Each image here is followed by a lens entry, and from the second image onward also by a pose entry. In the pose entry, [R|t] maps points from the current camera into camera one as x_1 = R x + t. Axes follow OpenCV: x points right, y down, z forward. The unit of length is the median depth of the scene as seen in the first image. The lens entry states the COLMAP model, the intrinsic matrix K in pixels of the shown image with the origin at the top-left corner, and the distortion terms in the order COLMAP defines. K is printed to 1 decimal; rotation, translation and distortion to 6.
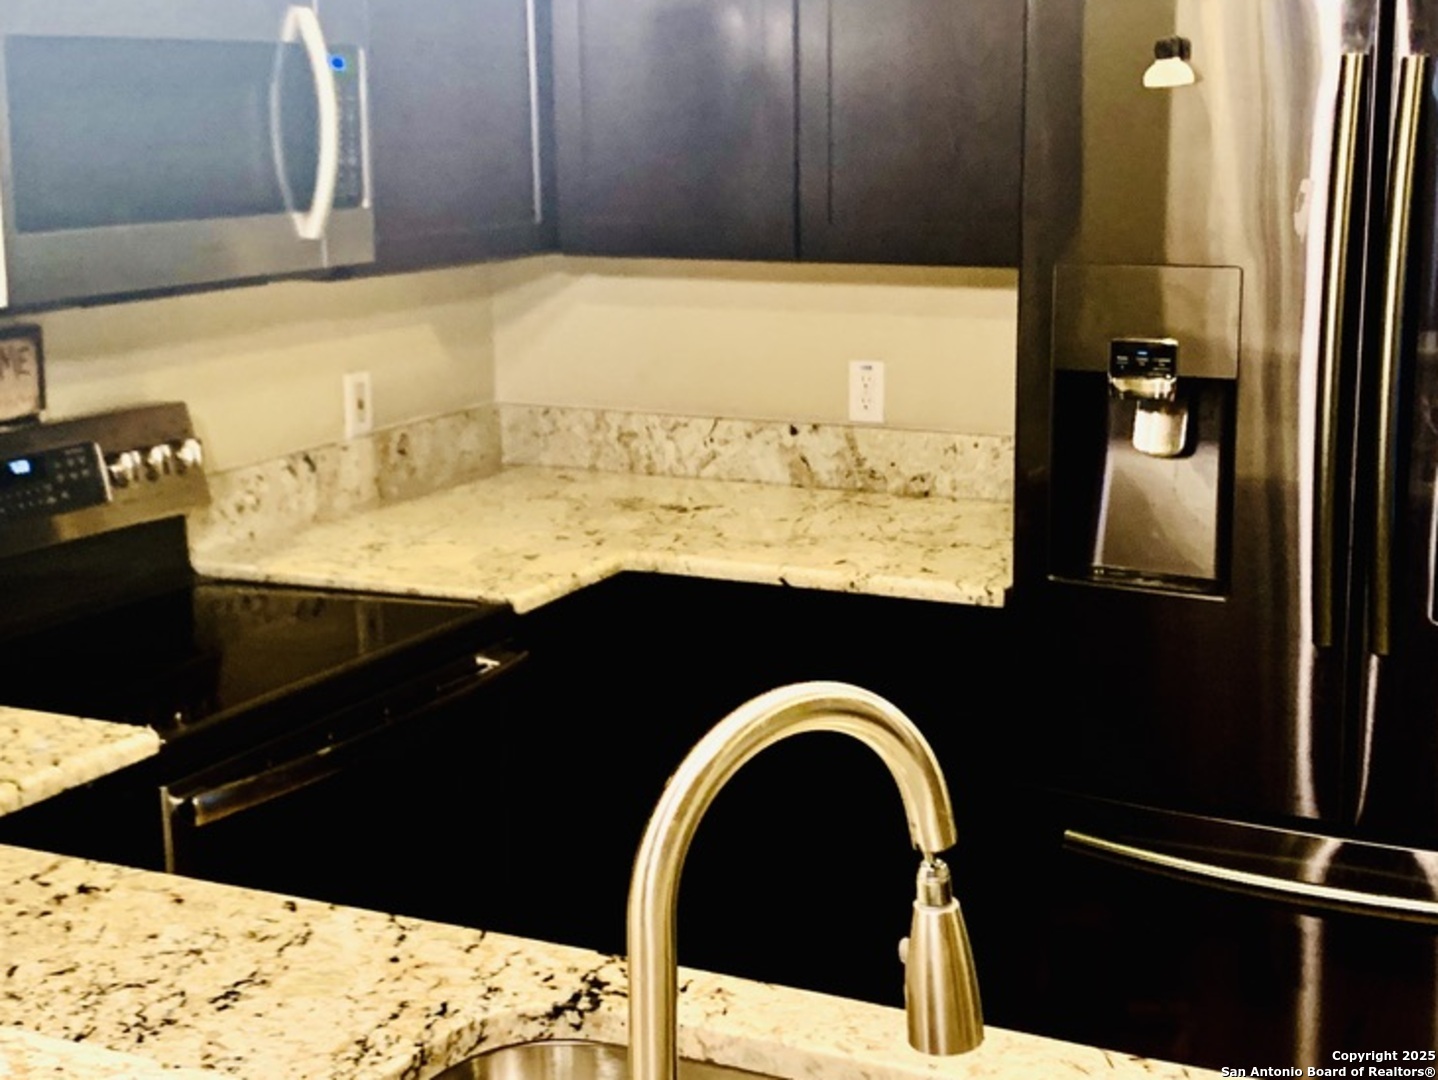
lens RADIAL K [[2105.8, 0, 719.0], [0, 2105.8, 540.0], [0, 0, 1]] dist [0.111888, -0.421584]
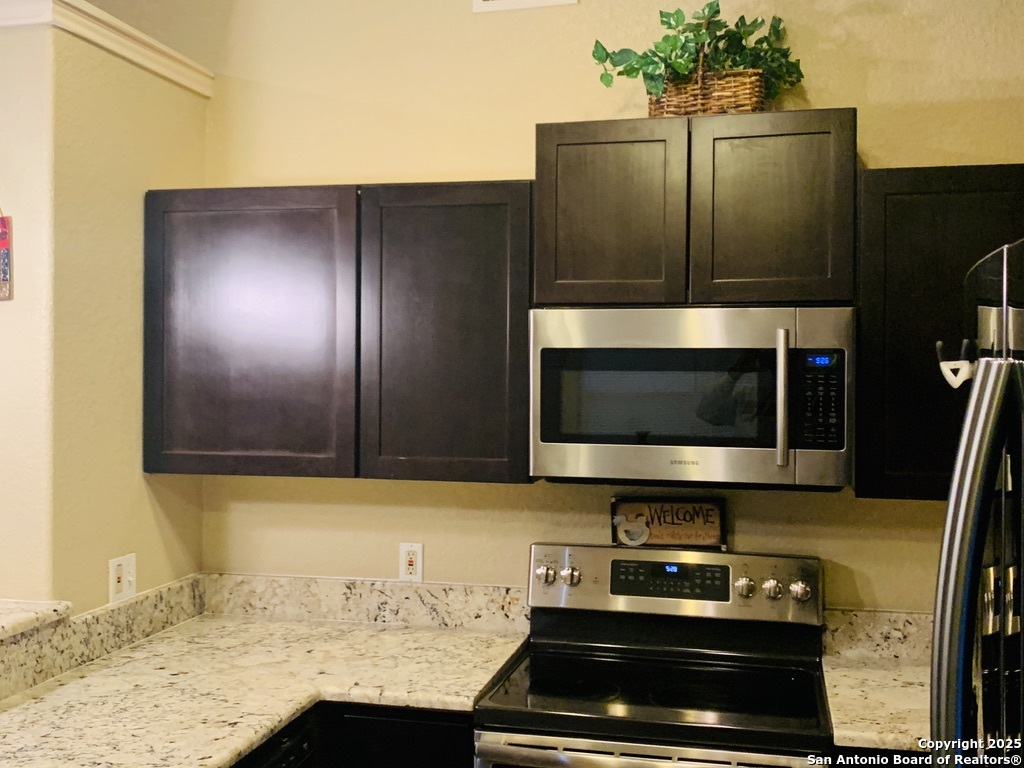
lens RADIAL K [[1100.5, 0, 498.1], [0, 1100.5, 378.1], [0, 0, 1]] dist [0.027956, -0.040225]
pose [[0.245120, 0.023799, -0.969201, 0.549693], [-0.209617, 0.977353, -0.029015, -0.133457], [0.946560, 0.210274, 0.244558, 0.556514]]
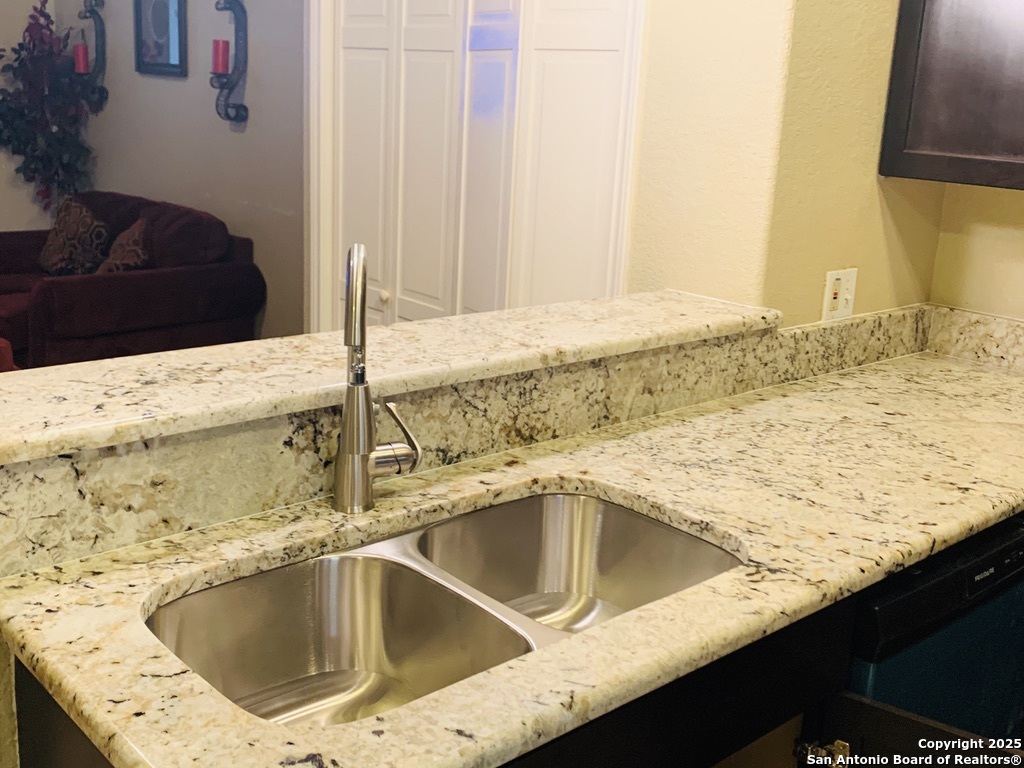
lens RADIAL K [[1100.5, 0, 498.1], [0, 1100.5, 378.1], [0, 0, 1]] dist [0.027956, -0.040225]
pose [[-0.363956, 0.239344, -0.900139, 0.403394], [-0.232363, 0.912531, 0.336591, -0.086620], [0.901966, 0.331664, -0.276507, 0.538102]]
